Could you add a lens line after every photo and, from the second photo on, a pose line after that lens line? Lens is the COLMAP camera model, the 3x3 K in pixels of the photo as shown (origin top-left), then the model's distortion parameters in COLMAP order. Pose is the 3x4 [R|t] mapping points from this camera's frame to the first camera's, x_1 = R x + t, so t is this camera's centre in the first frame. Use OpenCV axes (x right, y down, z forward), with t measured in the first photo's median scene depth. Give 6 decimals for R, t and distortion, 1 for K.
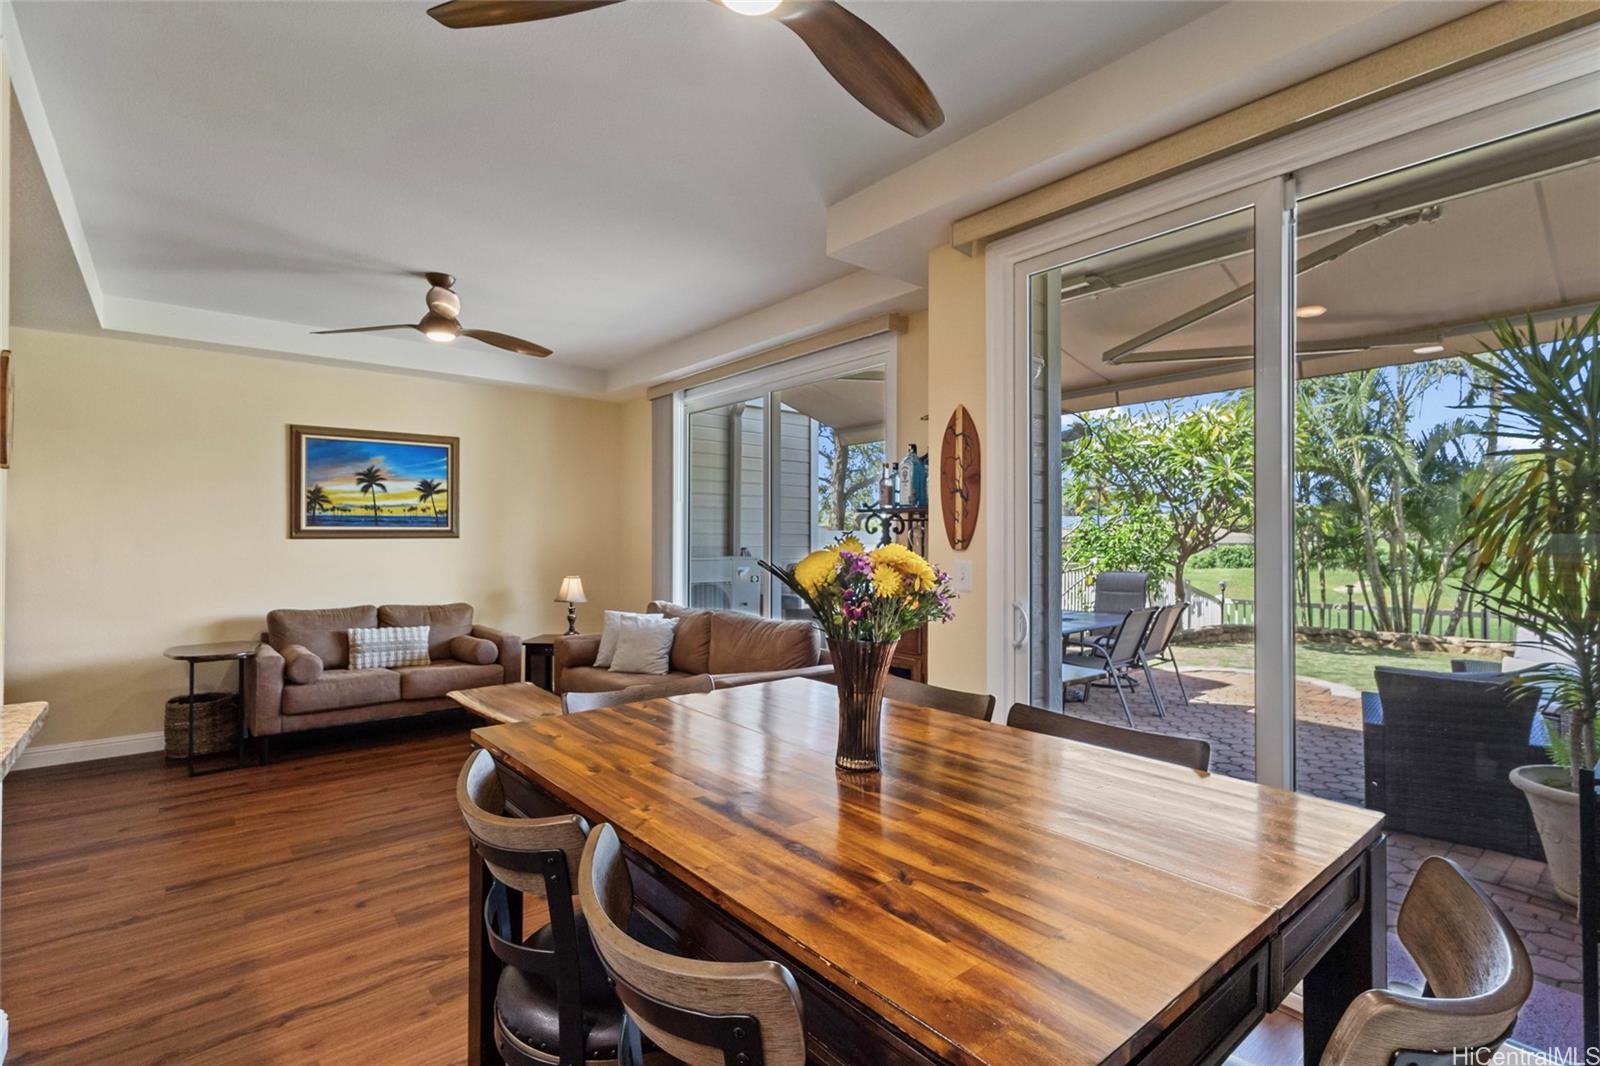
lens RADIAL K [[752.7, 0, 800.9], [0, 752.7, 527.9], [0, 0, 1]] dist [-0.000041, -0.000038]
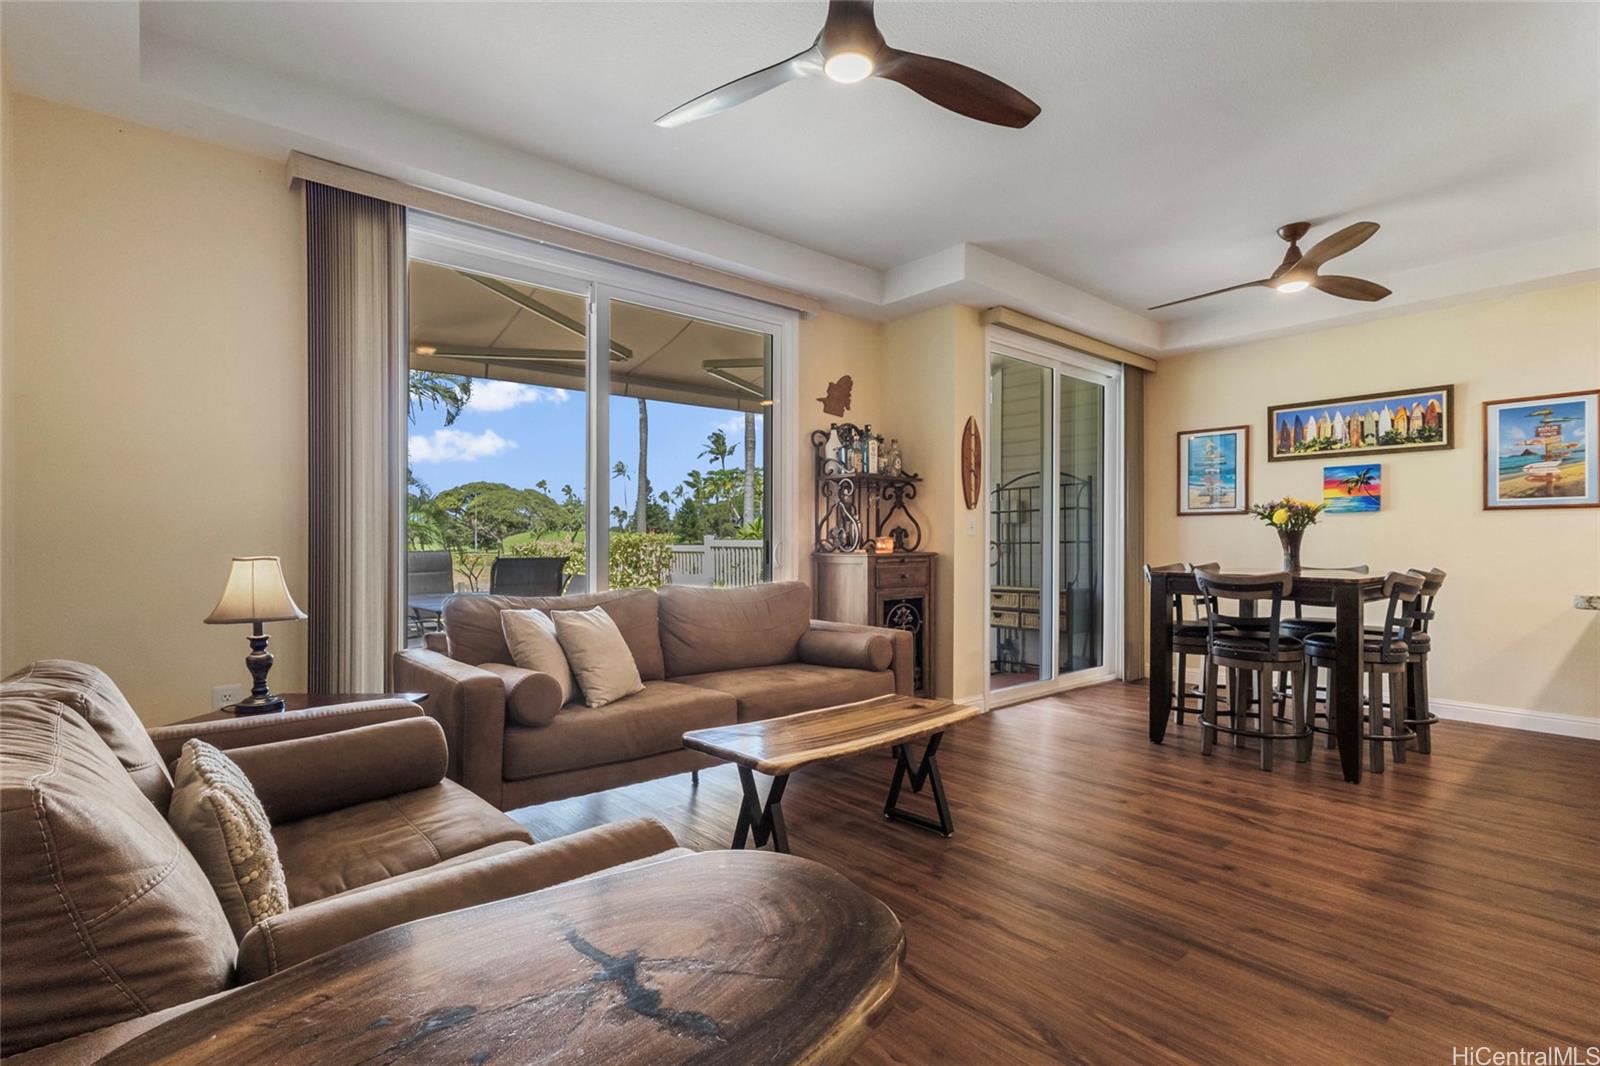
lens RADIAL K [[752.7, 0, 787.7], [0, 752.7, 546.4], [0, 0, 1]] dist [-0.000041, -0.000038]
pose [[-0.009103, -0.008018, 0.999926, -1.350398], [-0.014263, 0.999867, 0.007887, 0.100323], [-0.999857, -0.014190, -0.009216, 1.400883]]
